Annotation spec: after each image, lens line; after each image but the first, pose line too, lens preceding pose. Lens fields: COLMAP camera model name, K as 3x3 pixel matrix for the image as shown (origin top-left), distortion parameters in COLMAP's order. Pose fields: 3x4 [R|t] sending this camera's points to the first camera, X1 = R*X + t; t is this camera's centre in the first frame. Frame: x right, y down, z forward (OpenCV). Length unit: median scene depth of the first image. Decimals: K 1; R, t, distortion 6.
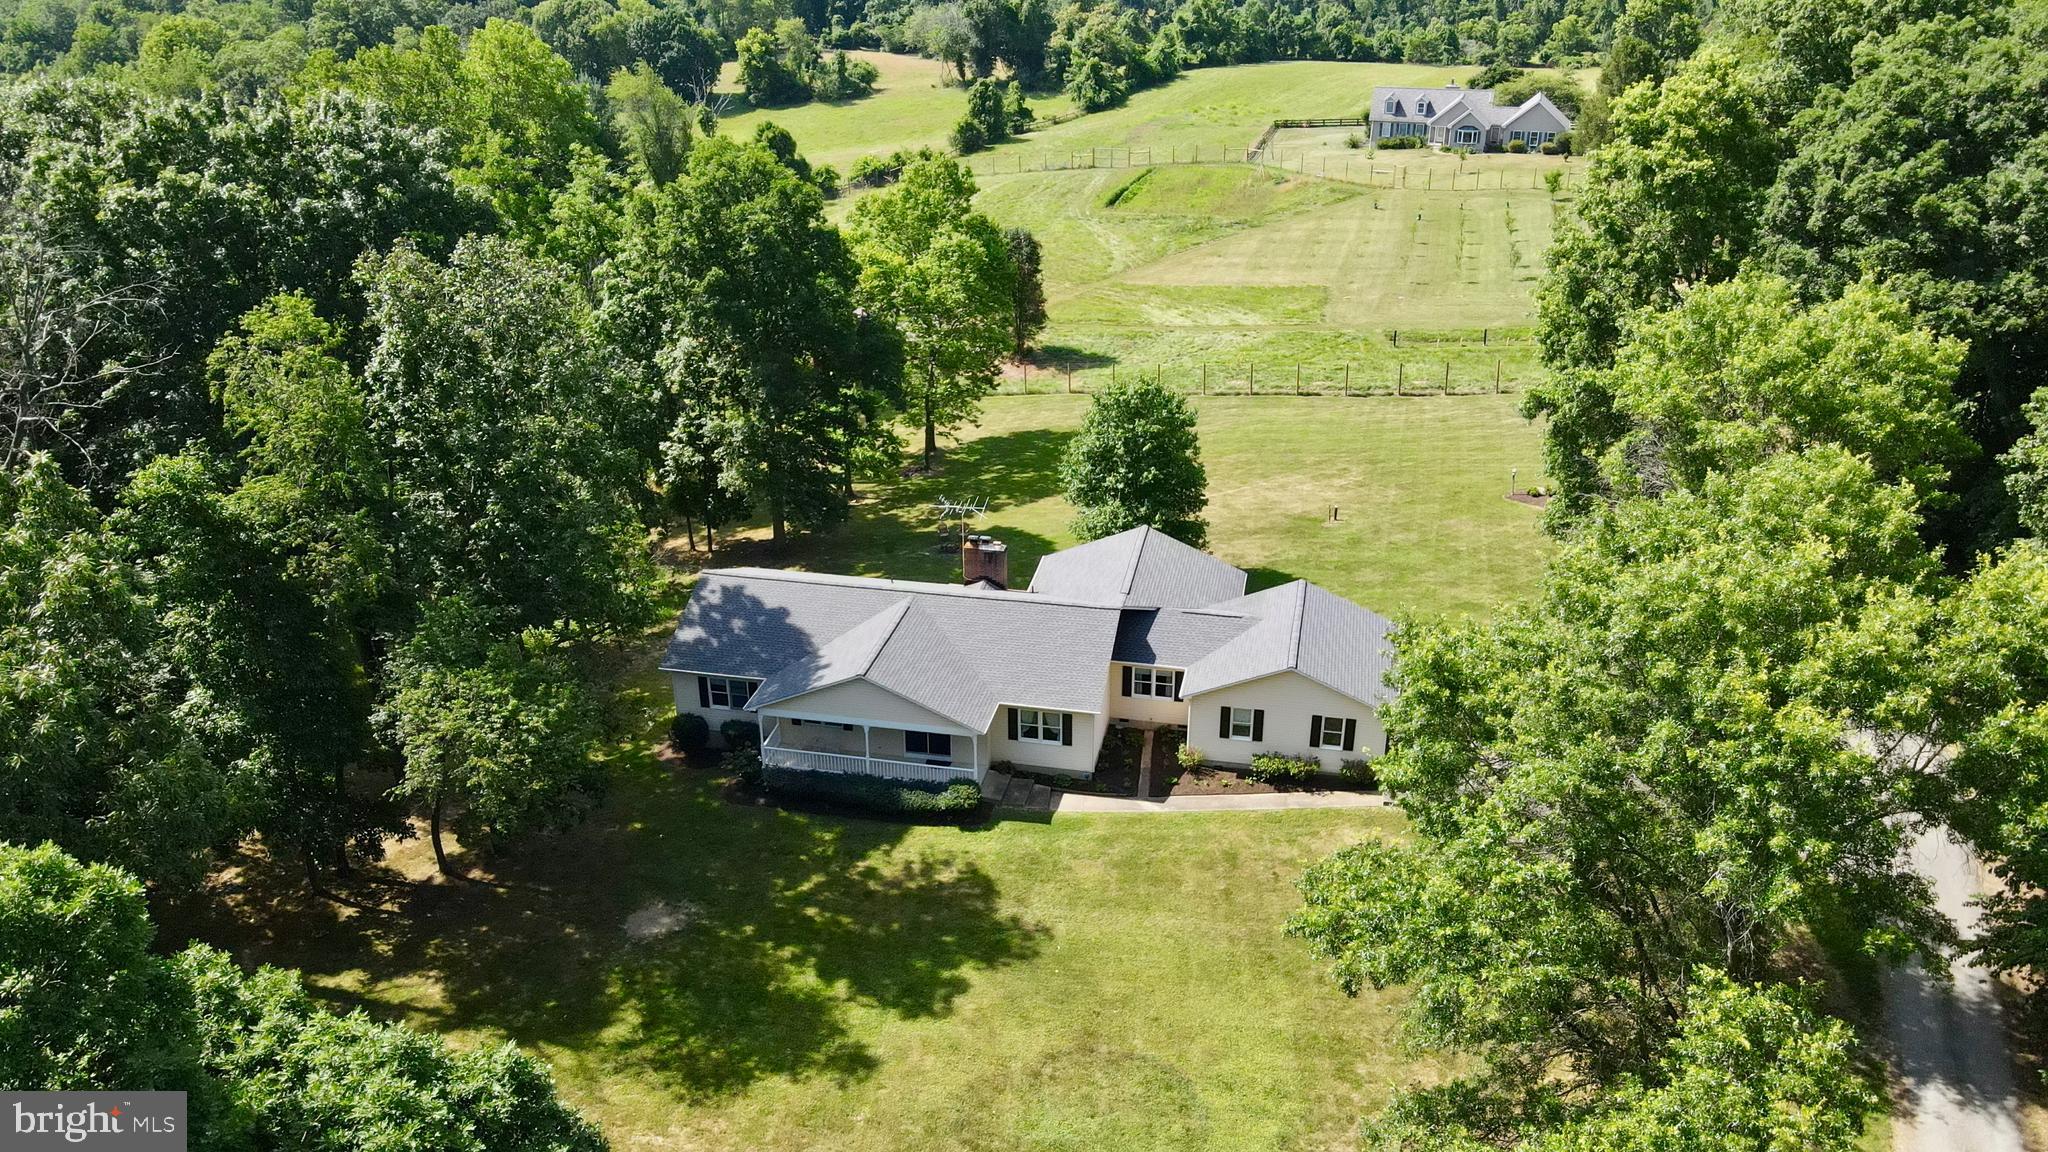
lens RADIAL K [[1490.8, 0, 1024.0], [0, 1490.8, 576.0], [0, 0, 1]] dist [0.005754, -0.001892]
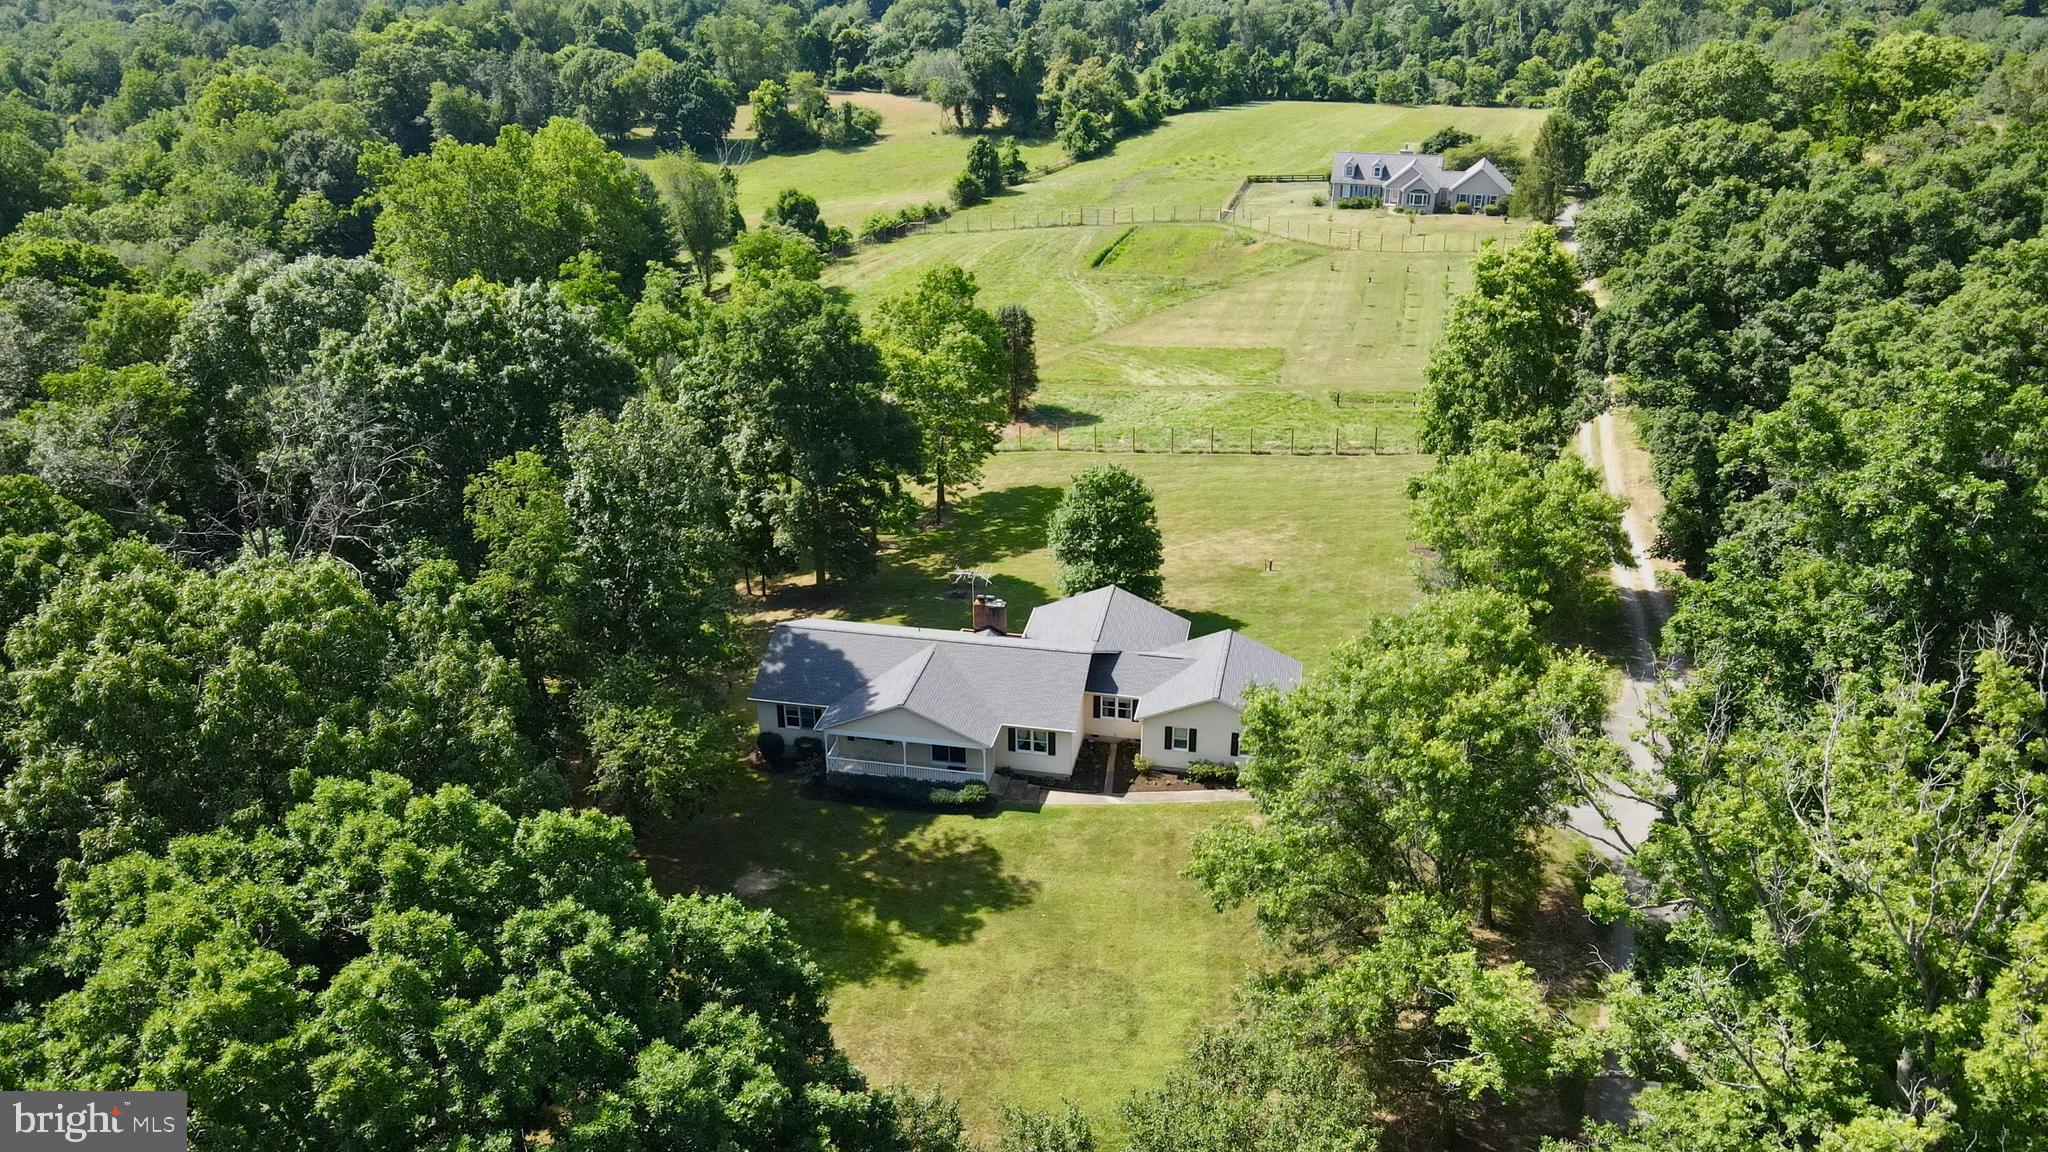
lens RADIAL K [[1490.8, 0, 1024.0], [0, 1490.8, 576.0], [0, 0, 1]] dist [0.005754, -0.001892]
pose [[0.999991, -0.002341, 0.003398, -0.000398], [0.002343, 0.999997, -0.000486, -0.033335], [-0.003397, 0.000494, 0.999994, -0.243008]]
